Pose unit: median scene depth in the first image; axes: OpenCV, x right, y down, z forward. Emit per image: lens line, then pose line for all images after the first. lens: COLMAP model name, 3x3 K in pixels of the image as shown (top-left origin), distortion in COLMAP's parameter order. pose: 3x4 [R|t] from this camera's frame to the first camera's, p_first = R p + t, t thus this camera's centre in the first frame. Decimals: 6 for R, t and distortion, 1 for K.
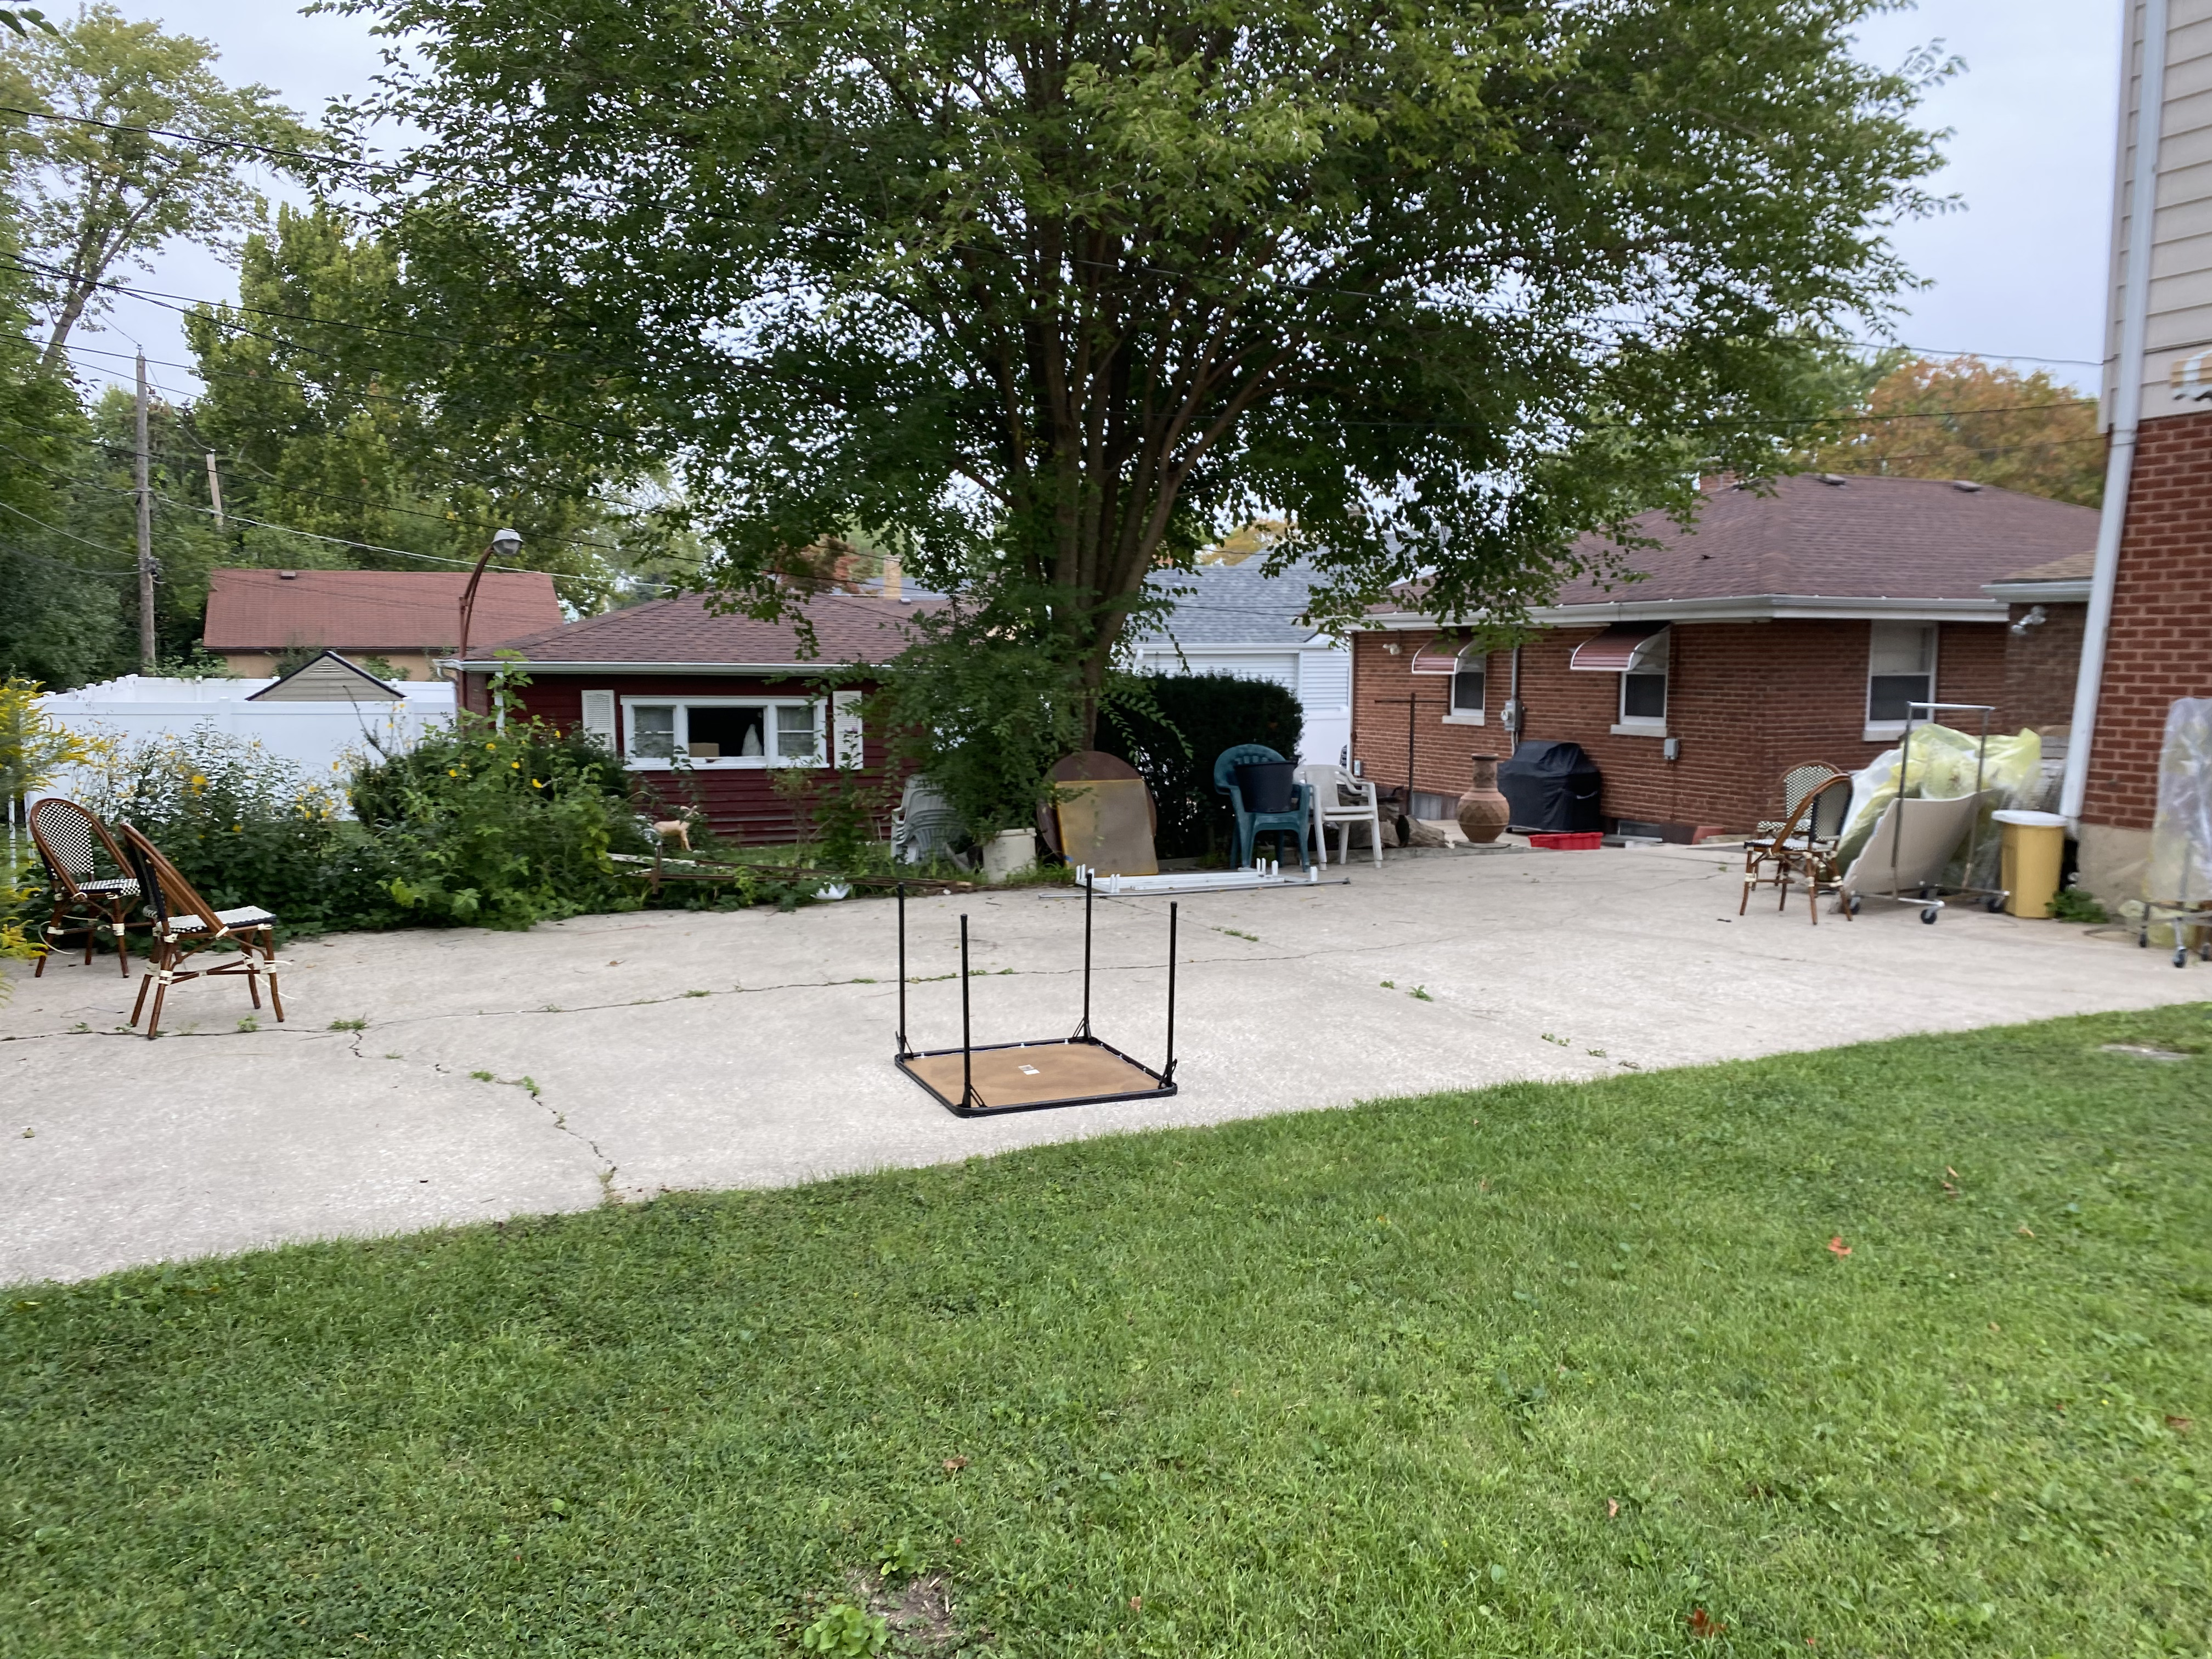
lens RADIAL K [[1719.1, 0, 1106.0], [0, 1719.1, 829.5], [0, 0, 1]] dist [0.020304, -0.000143]
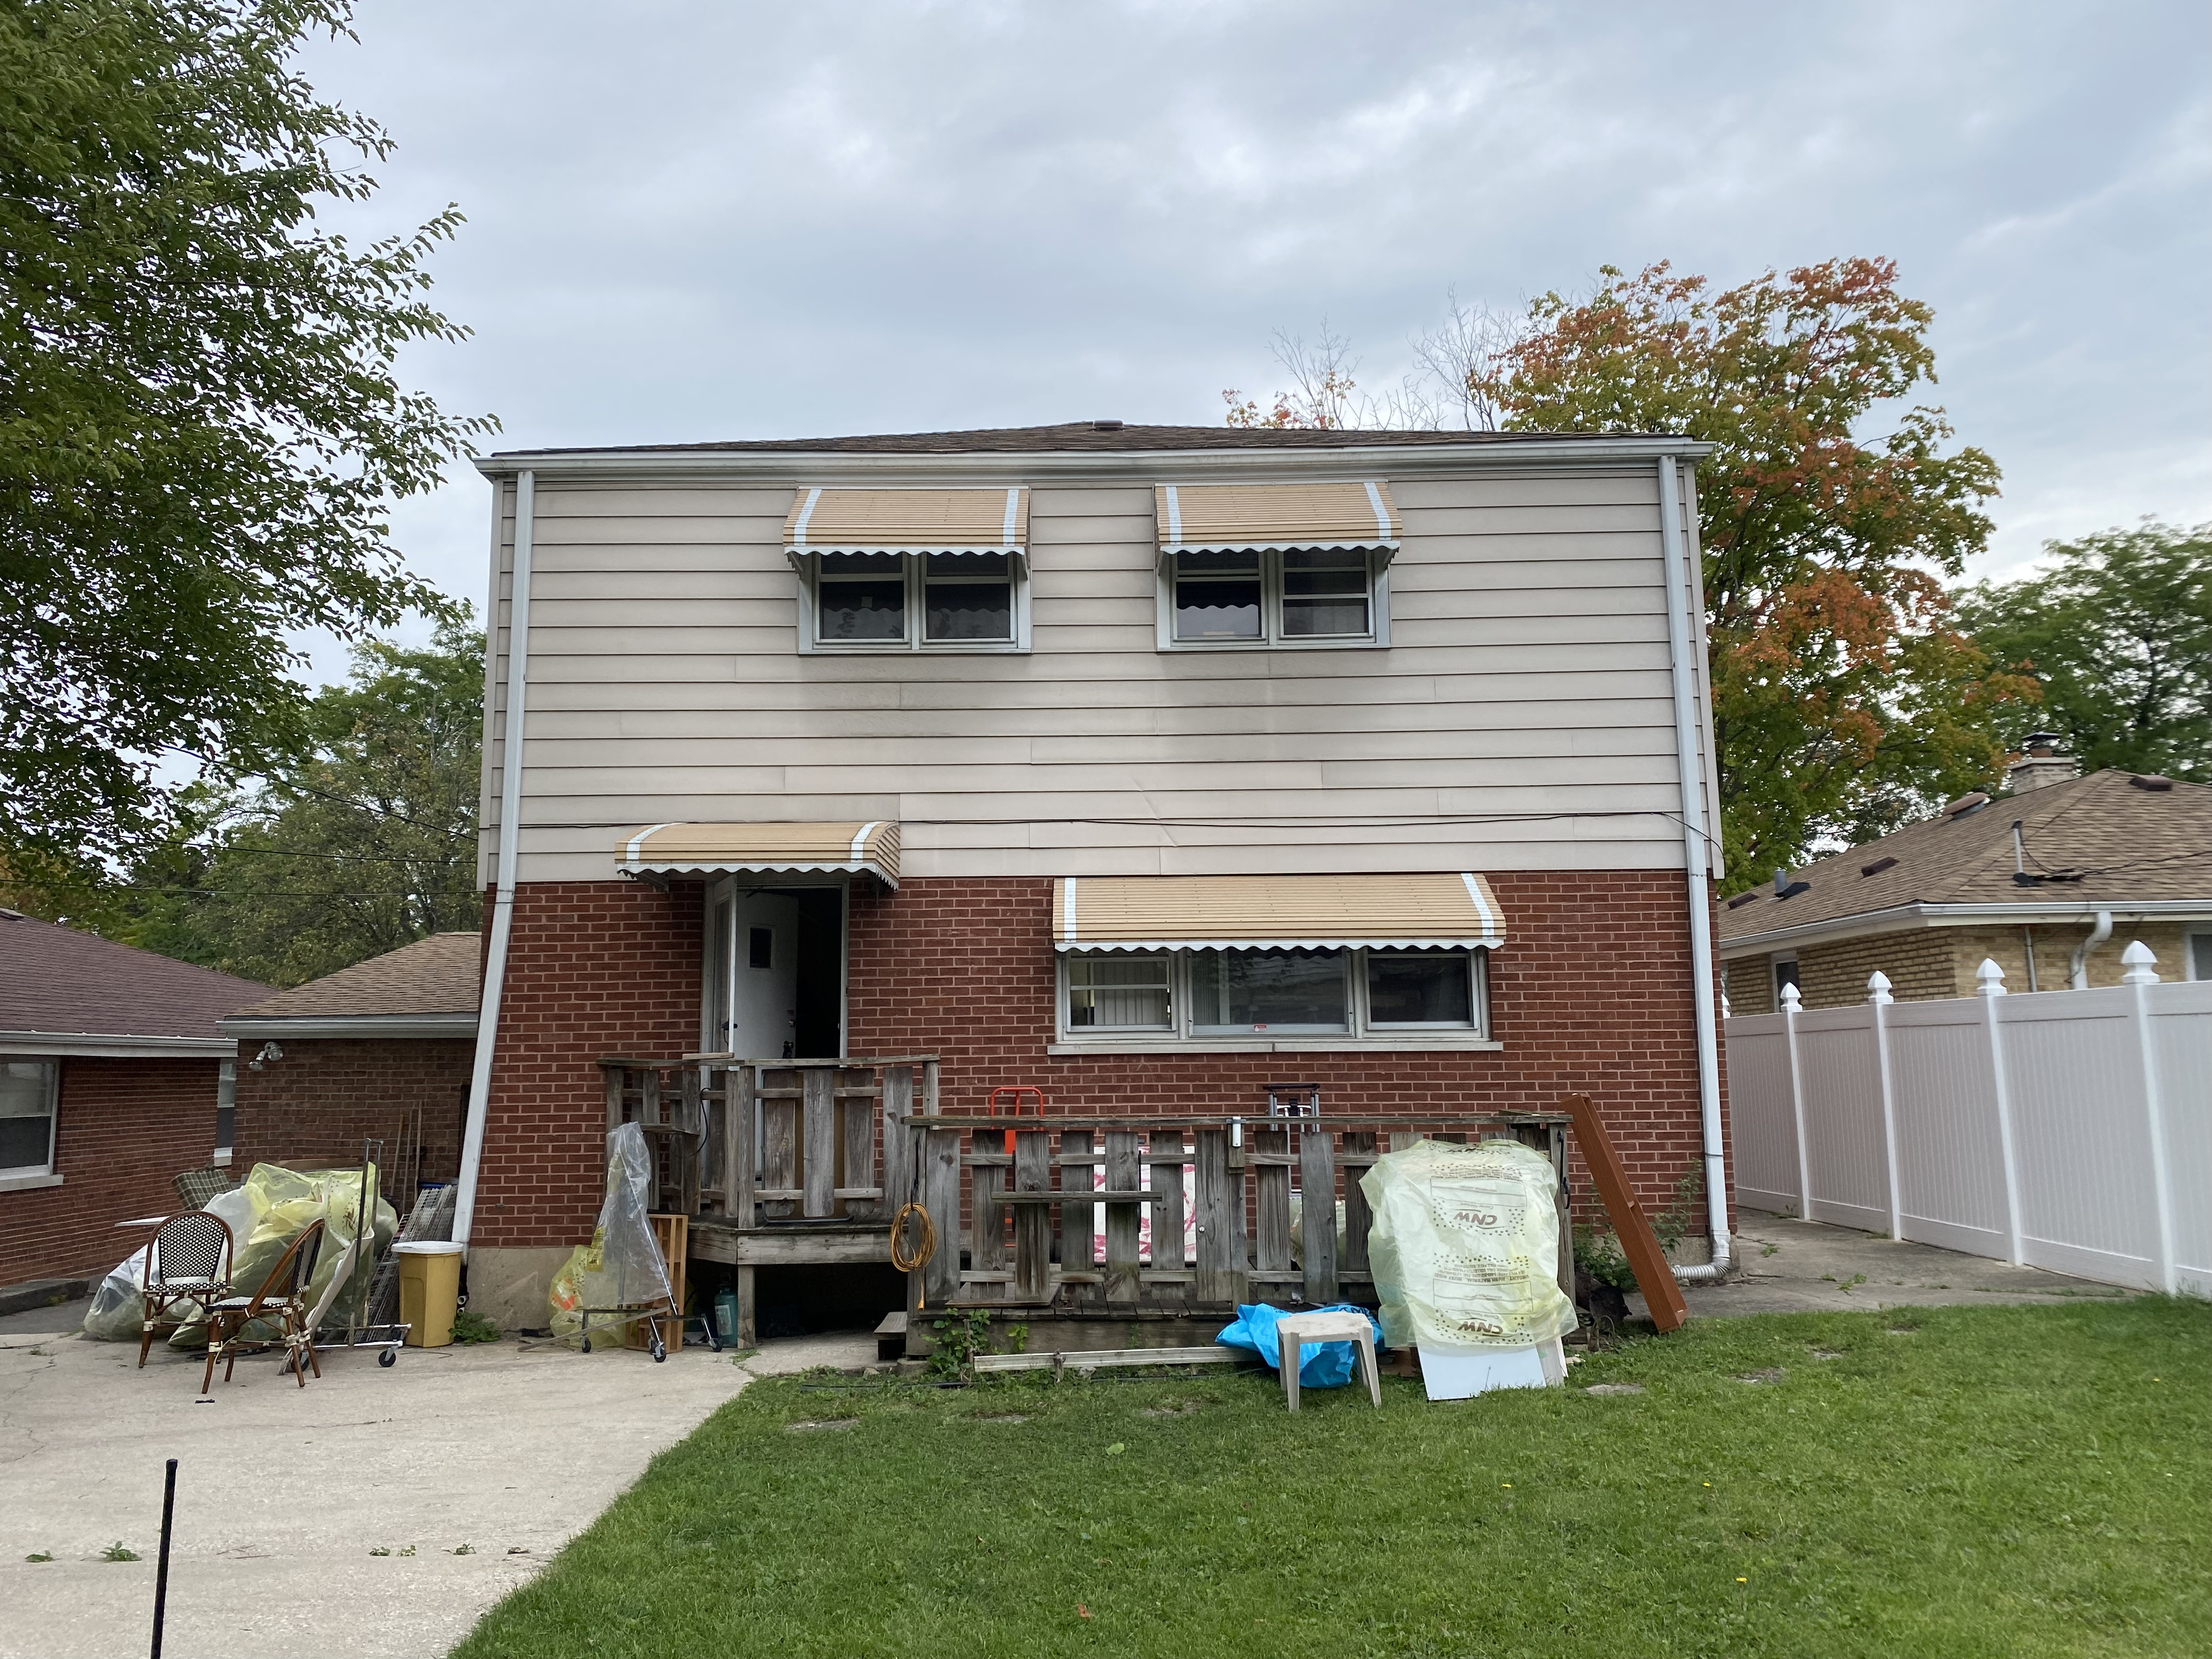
lens RADIAL K [[1719.1, 0, 1106.0], [0, 1719.1, 829.5], [0, 0, 1]] dist [0.020304, -0.000143]
pose [[0.398222, 0.121170, 0.909251, -0.281988], [0.107365, 0.978267, -0.177390, -0.025234], [-0.910984, 0.168262, 0.376558, 0.202660]]
